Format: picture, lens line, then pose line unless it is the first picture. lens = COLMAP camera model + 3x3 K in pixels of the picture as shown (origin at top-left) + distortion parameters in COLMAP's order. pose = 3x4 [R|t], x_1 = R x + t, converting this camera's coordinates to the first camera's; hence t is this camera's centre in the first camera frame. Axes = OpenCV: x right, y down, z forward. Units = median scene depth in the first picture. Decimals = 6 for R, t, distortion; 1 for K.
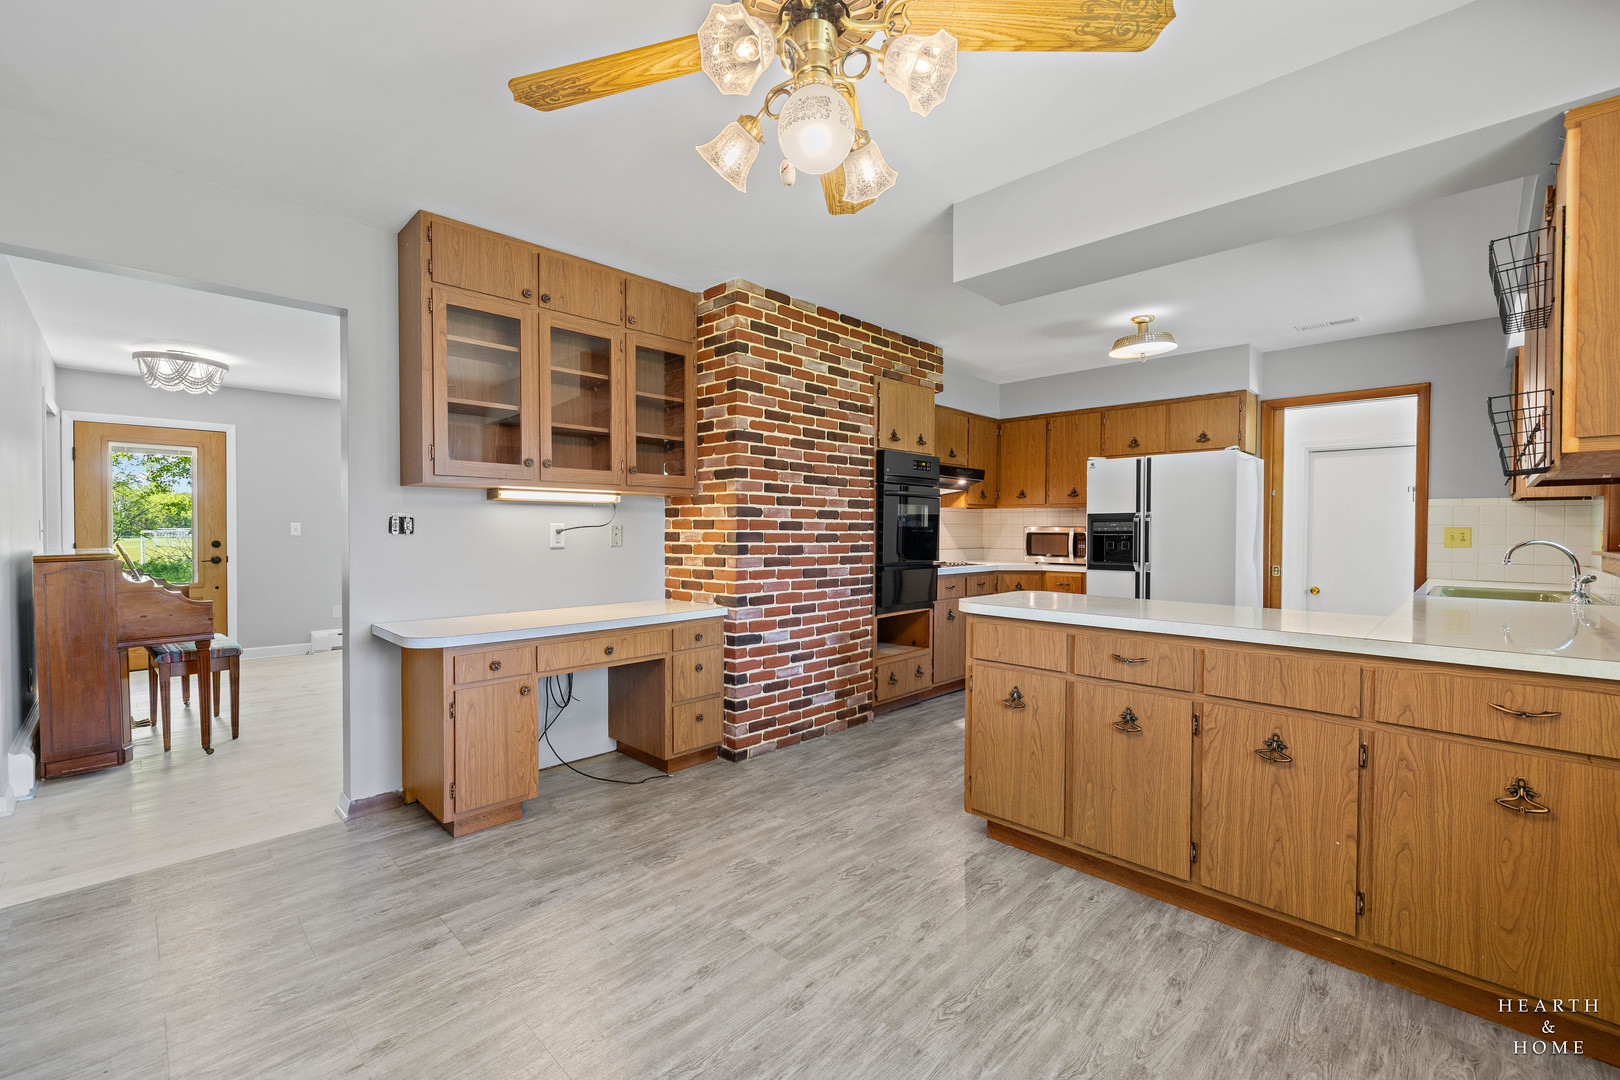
lens RADIAL K [[681.3, 0, 813.1], [0, 681.3, 539.3], [0, 0, 1]] dist [0.003509, -0.001115]
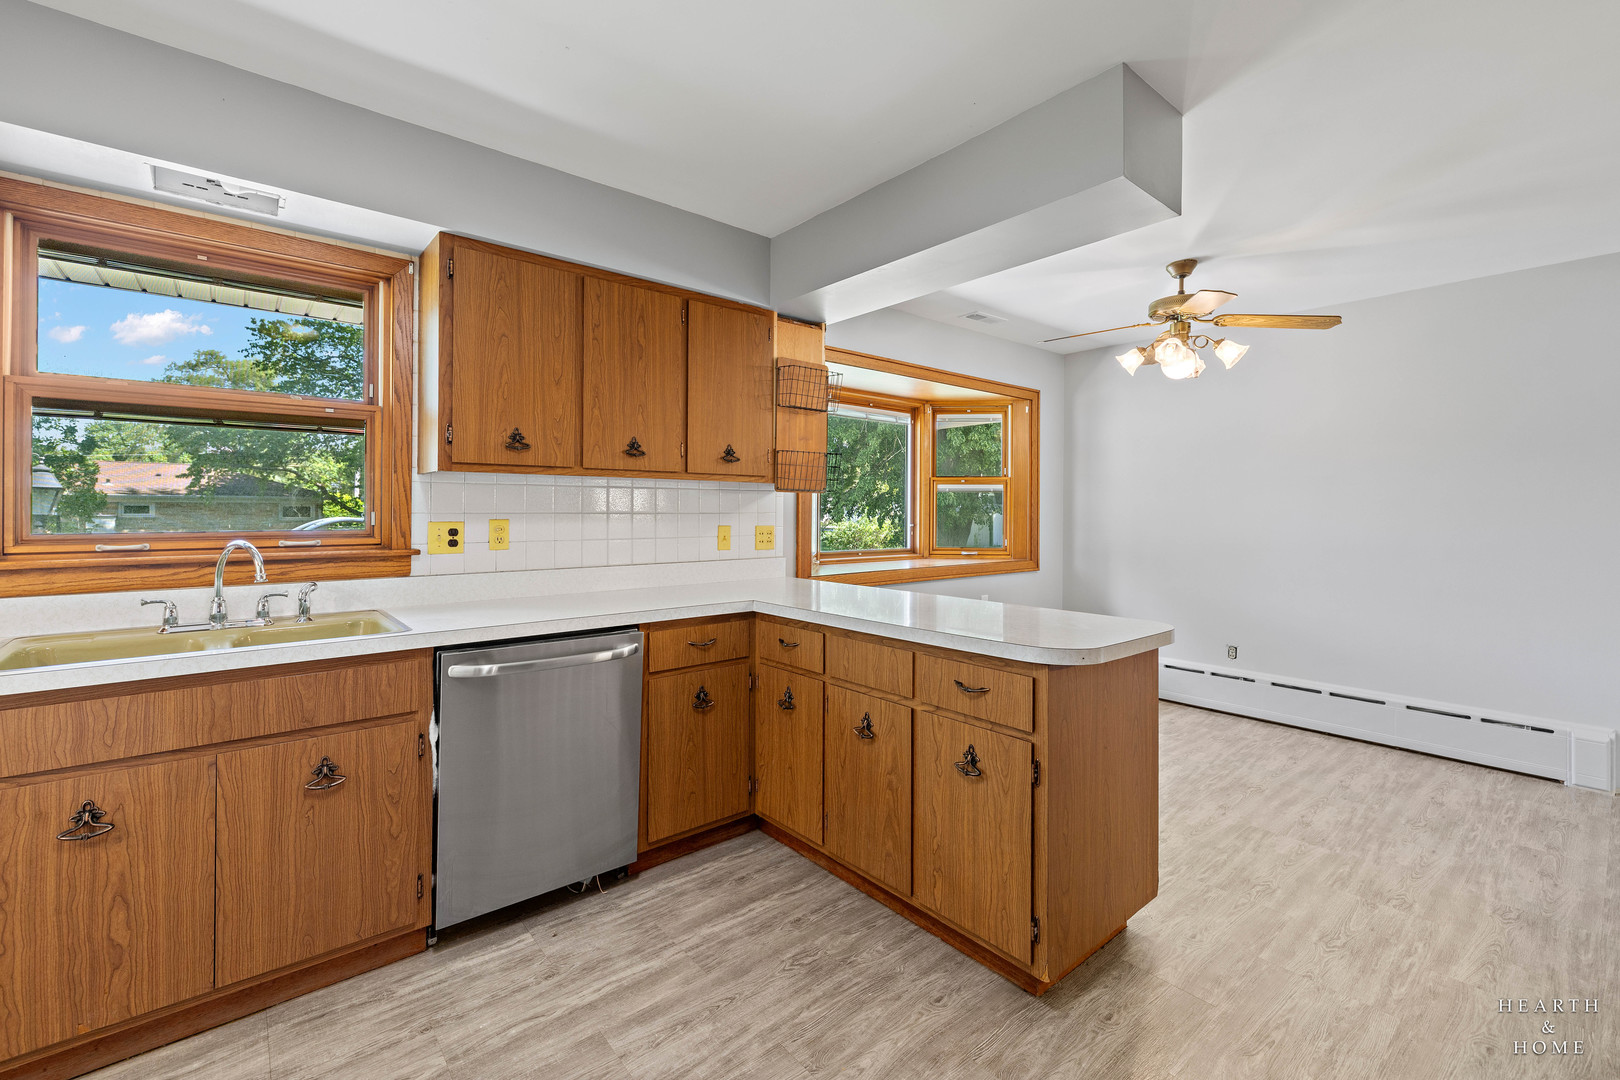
lens RADIAL K [[681.3, 0, 820.3], [0, 681.3, 512.1], [0, 0, 1]] dist [0.003509, -0.001115]
pose [[-0.996067, -0.008057, 0.088231, 0.357854], [-0.006669, 0.999849, 0.016017, -0.028809], [-0.088347, 0.015365, -0.995971, 1.196489]]
